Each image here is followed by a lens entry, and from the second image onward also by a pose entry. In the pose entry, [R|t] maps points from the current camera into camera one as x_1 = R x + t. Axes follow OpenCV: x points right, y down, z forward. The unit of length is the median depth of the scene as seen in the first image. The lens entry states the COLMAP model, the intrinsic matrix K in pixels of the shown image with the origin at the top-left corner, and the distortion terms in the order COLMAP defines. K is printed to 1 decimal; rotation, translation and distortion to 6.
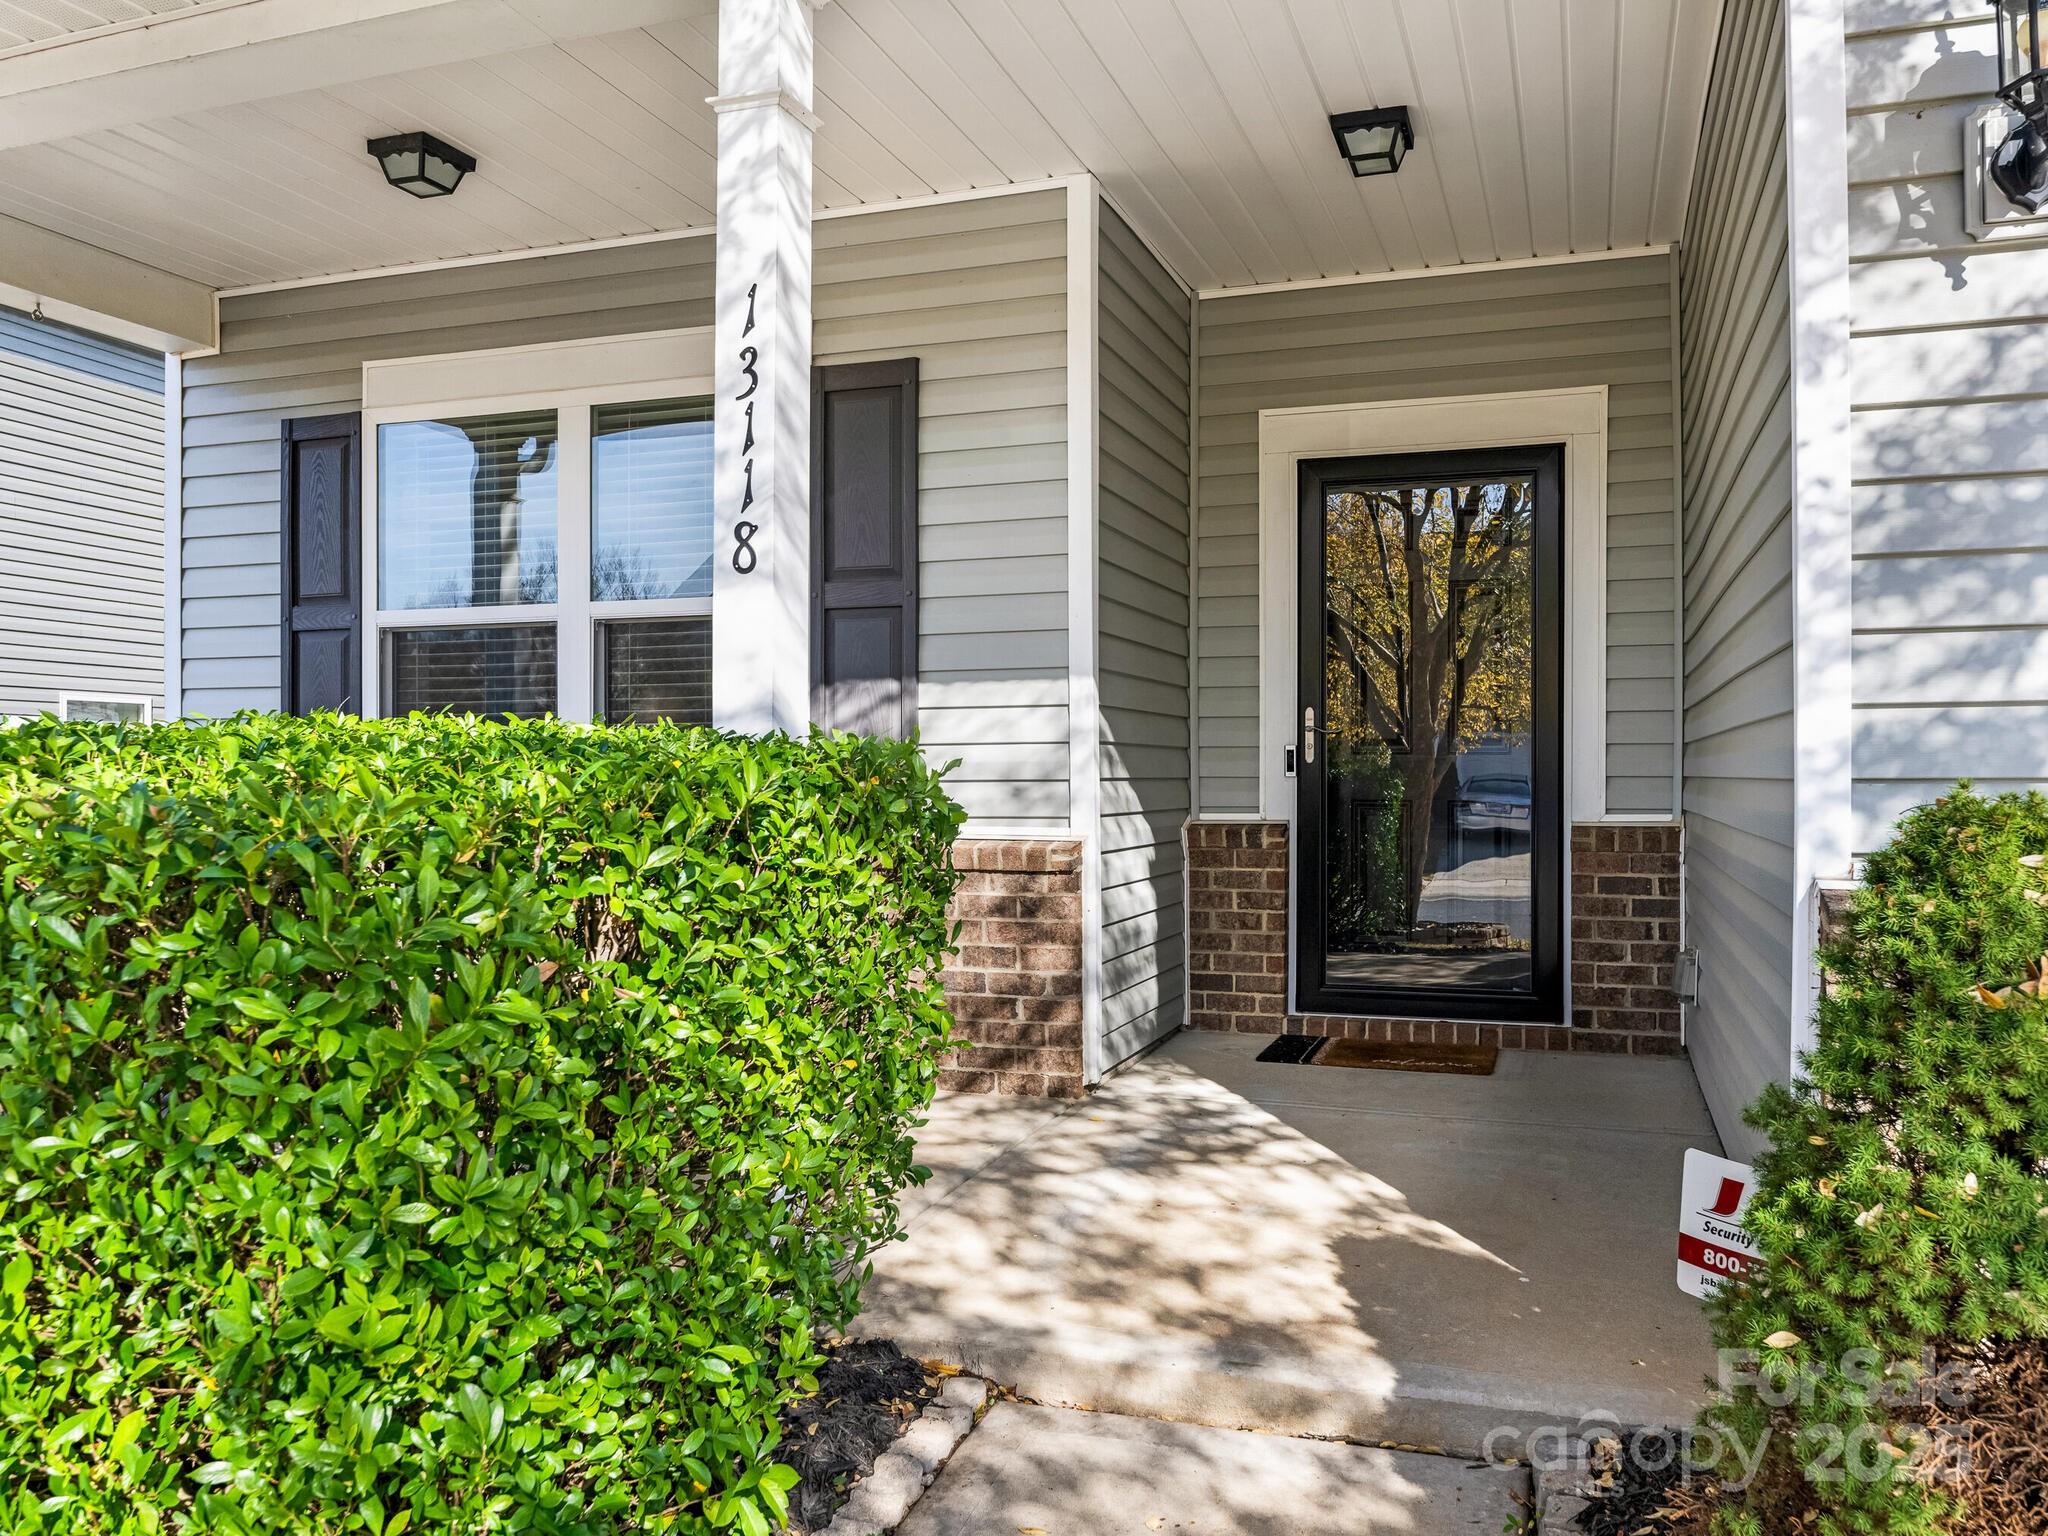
lens RADIAL K [[1226.2, 0, 1024.0], [0, 1226.2, 768.0], [0, 0, 1]] dist [0.000992, -0.000220]
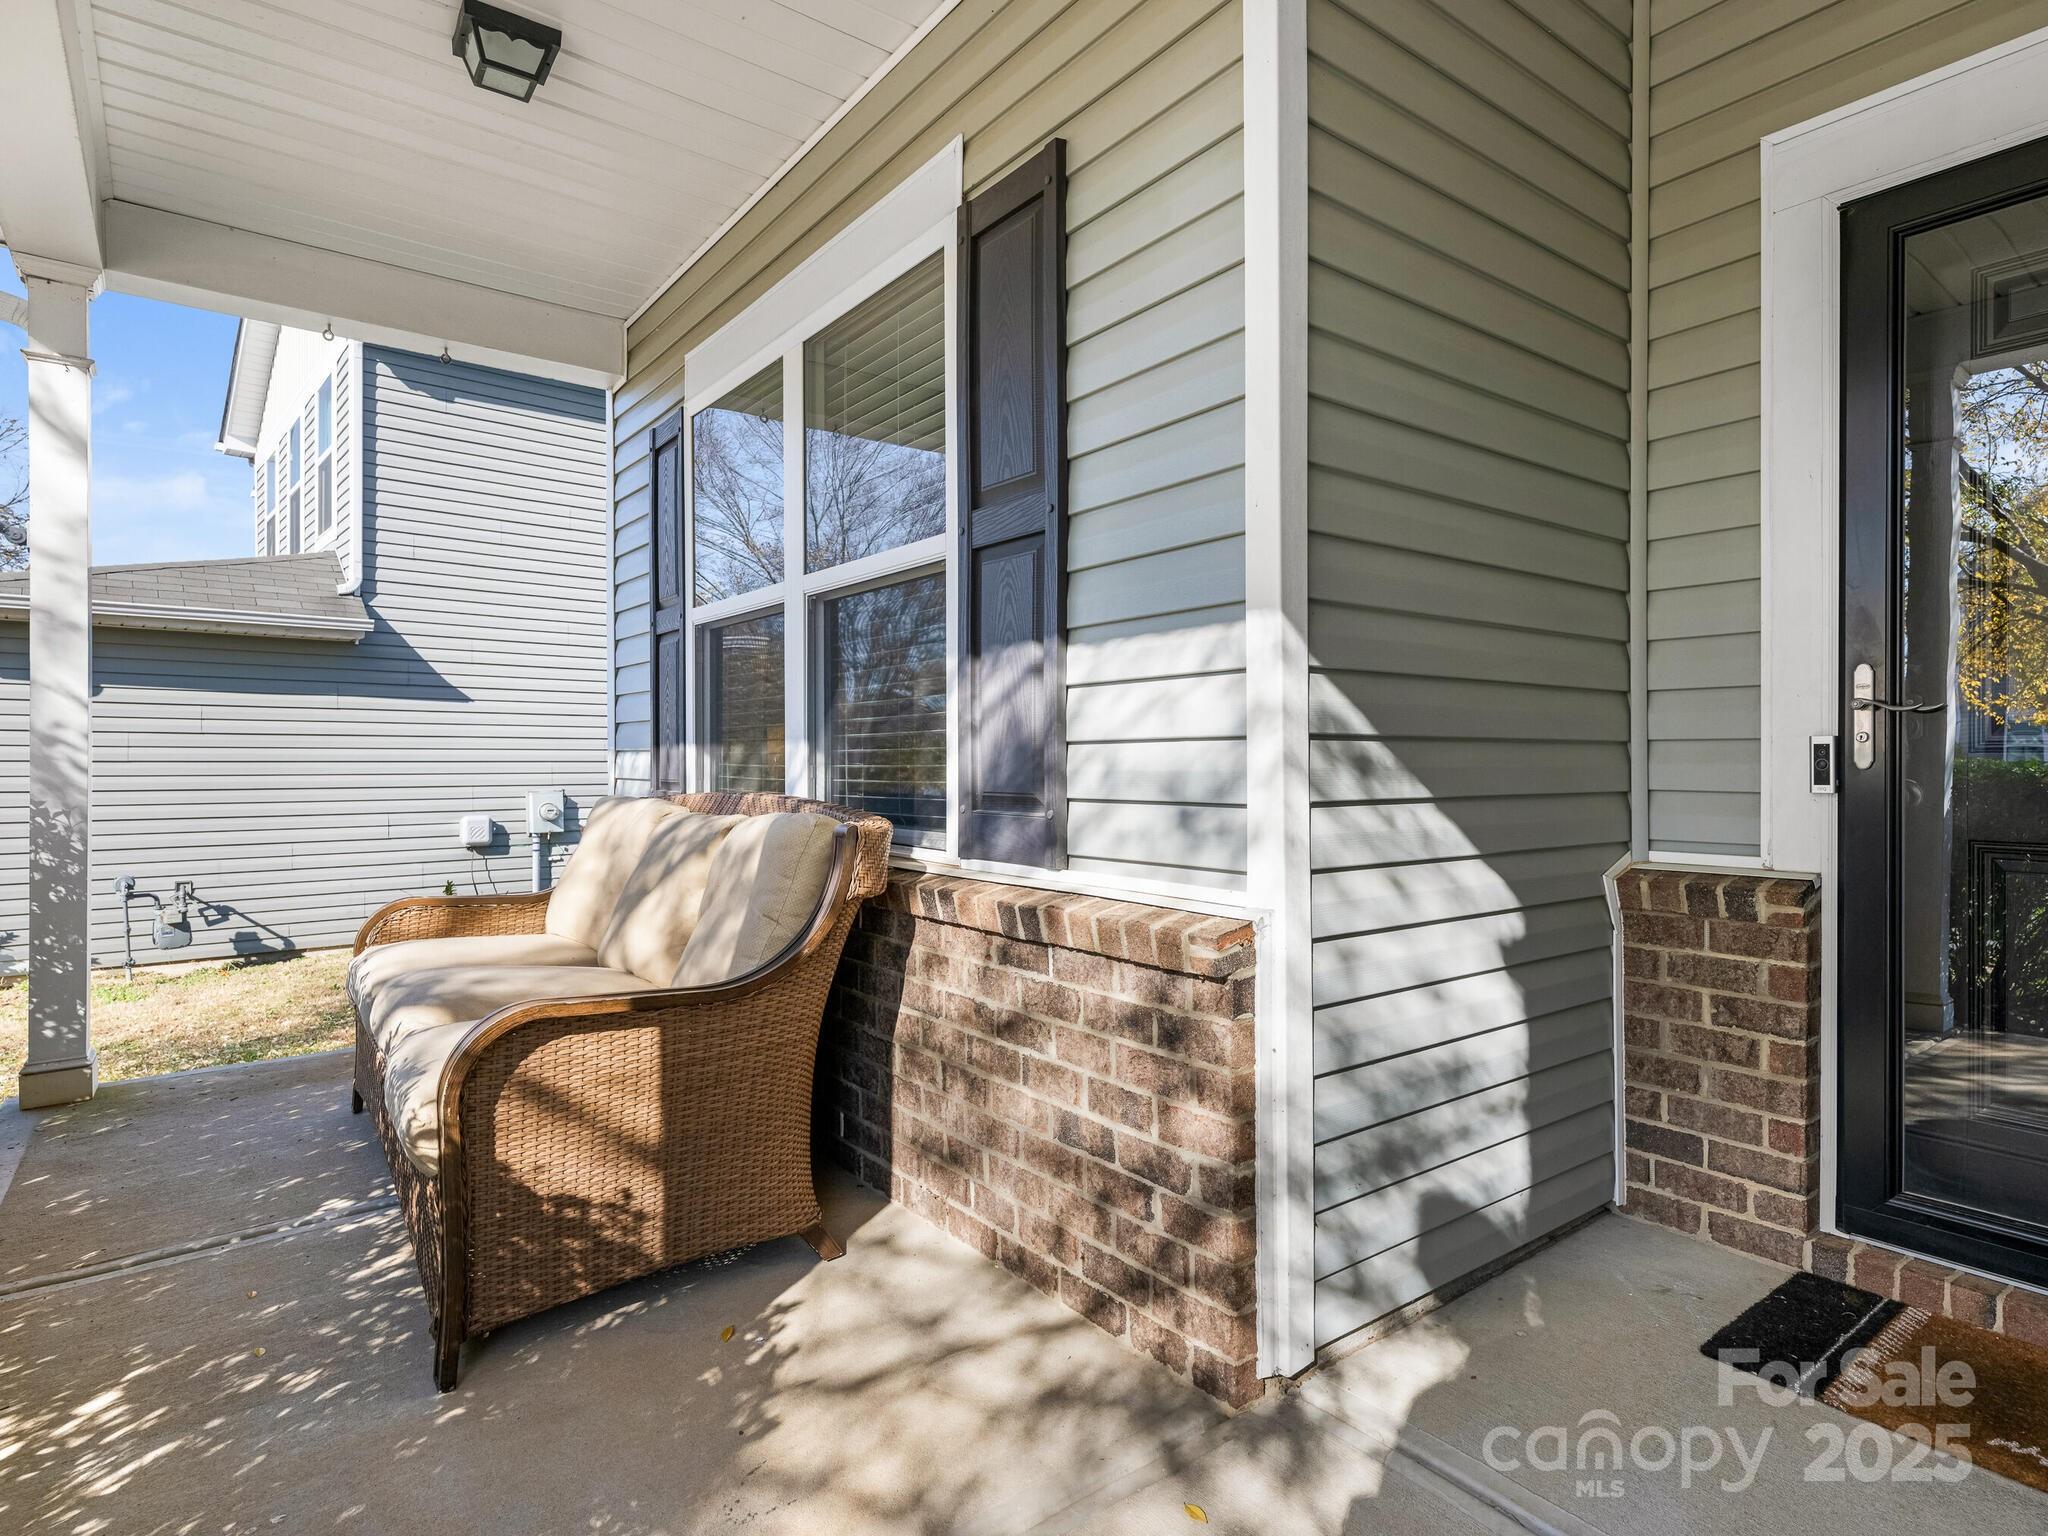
lens RADIAL K [[1119.3, 0, 1020.2], [0, 1119.3, 759.0], [0, 0, 1]] dist [-0.003522, 0.012552]
pose [[0.876121, -0.000906, -0.482090, 0.169597], [0.000587, 0.999999, -0.000814, -0.009379], [0.482090, 0.000430, 0.876121, 0.459055]]
